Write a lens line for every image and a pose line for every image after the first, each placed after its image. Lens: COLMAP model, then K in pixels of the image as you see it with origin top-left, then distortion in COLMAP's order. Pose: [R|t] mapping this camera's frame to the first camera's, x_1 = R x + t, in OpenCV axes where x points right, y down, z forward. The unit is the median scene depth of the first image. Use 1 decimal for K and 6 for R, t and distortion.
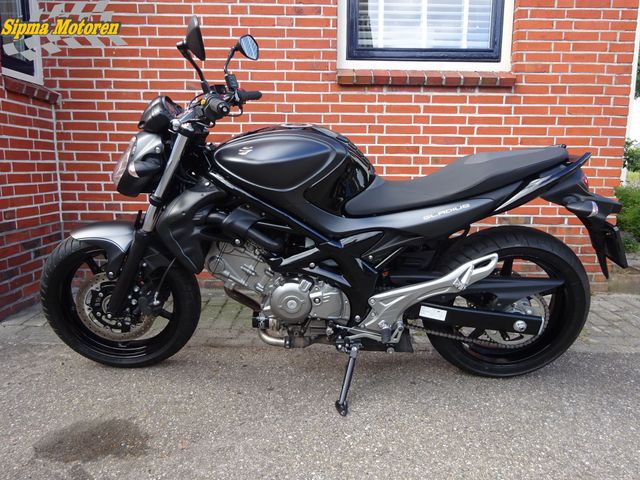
lens RADIAL K [[468.8, 0, 320.0], [0, 468.8, 240.0], [0, 0, 1]] dist [-0.000635, -0.003350]
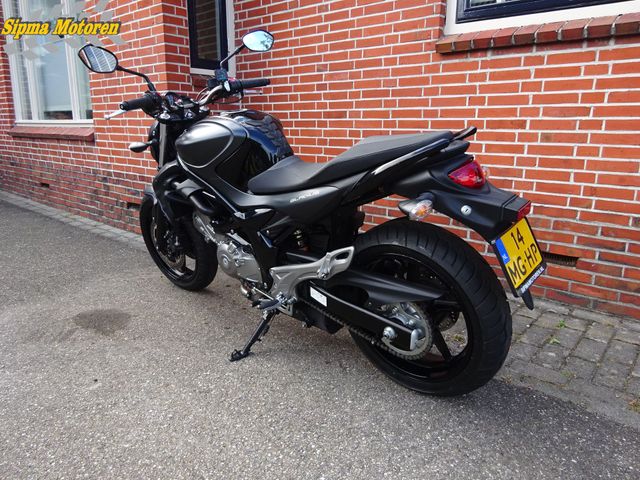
lens RADIAL K [[468.8, 0, 320.0], [0, 468.8, 240.0], [0, 0, 1]] dist [-0.000635, -0.003350]
pose [[0.750627, 0.151629, -0.643092, 0.768200], [-0.105674, 0.988333, 0.109685, -0.066122], [0.652221, -0.014374, 0.757893, 0.208738]]
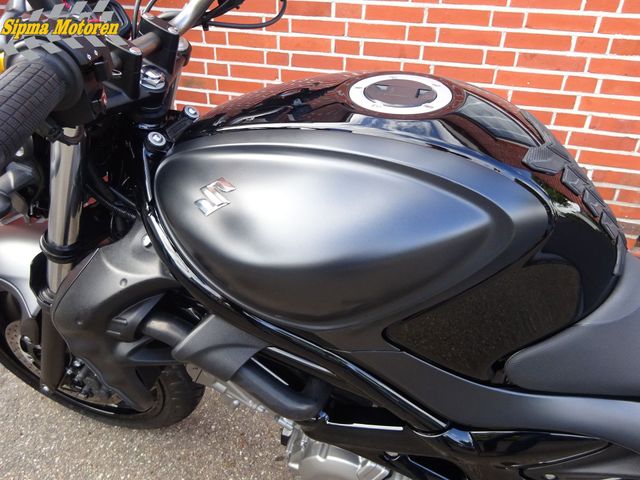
lens RADIAL K [[468.8, 0, 320.0], [0, 468.8, 240.0], [0, 0, 1]] dist [-0.000635, -0.003350]
pose [[0.953147, 0.166461, -0.252590, -0.003242], [-0.075197, 0.939155, 0.335163, -0.214322], [0.293013, -0.300465, 0.907670, 0.559394]]
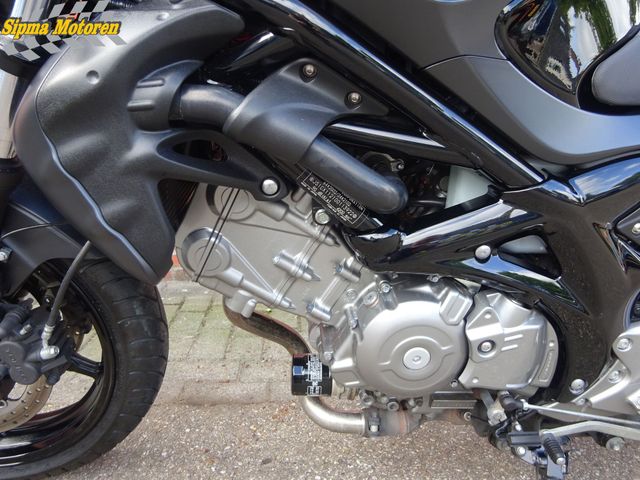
lens RADIAL K [[470.1, 0, 320.0], [0, 470.1, 240.0], [0, 0, 1]] dist [0.004386, -0.009307]
pose [[0.998272, -0.011427, 0.057648, -0.134539], [0.008164, 0.998368, 0.056526, 0.019873], [-0.058200, -0.055958, 0.996735, 0.551109]]
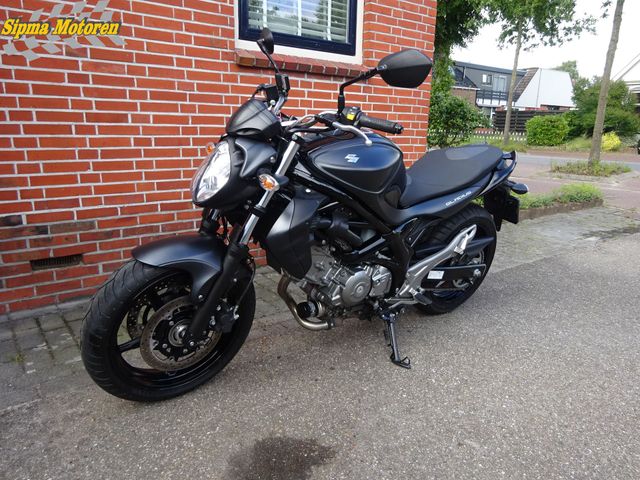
lens RADIAL K [[468.8, 0, 320.0], [0, 468.8, 240.0], [0, 0, 1]] dist [-0.000635, -0.003350]
pose [[0.795967, -0.136845, 0.589669, -0.680181], [0.079844, 0.989336, 0.121818, -0.110171], [-0.600051, -0.049882, 0.798405, 0.135132]]
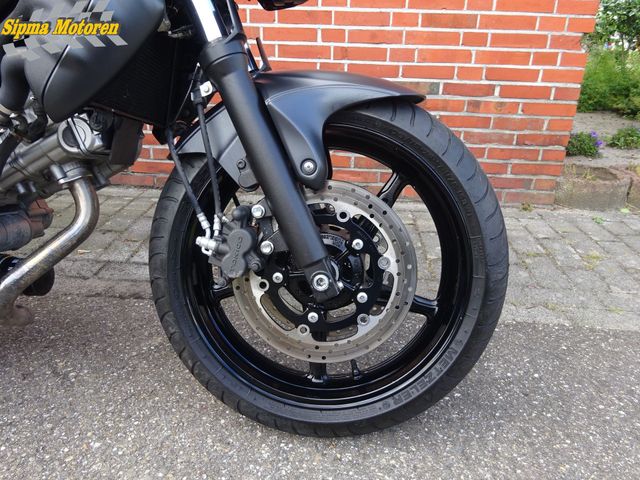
lens RADIAL K [[470.1, 0, 320.0], [0, 470.1, 240.0], [0, 0, 1]] dist [0.004386, -0.009307]
pose [[0.997282, 0.043937, -0.059151, 0.529629], [-0.029244, 0.972849, 0.229586, 0.024633], [0.067632, -0.227232, 0.971489, 0.520498]]
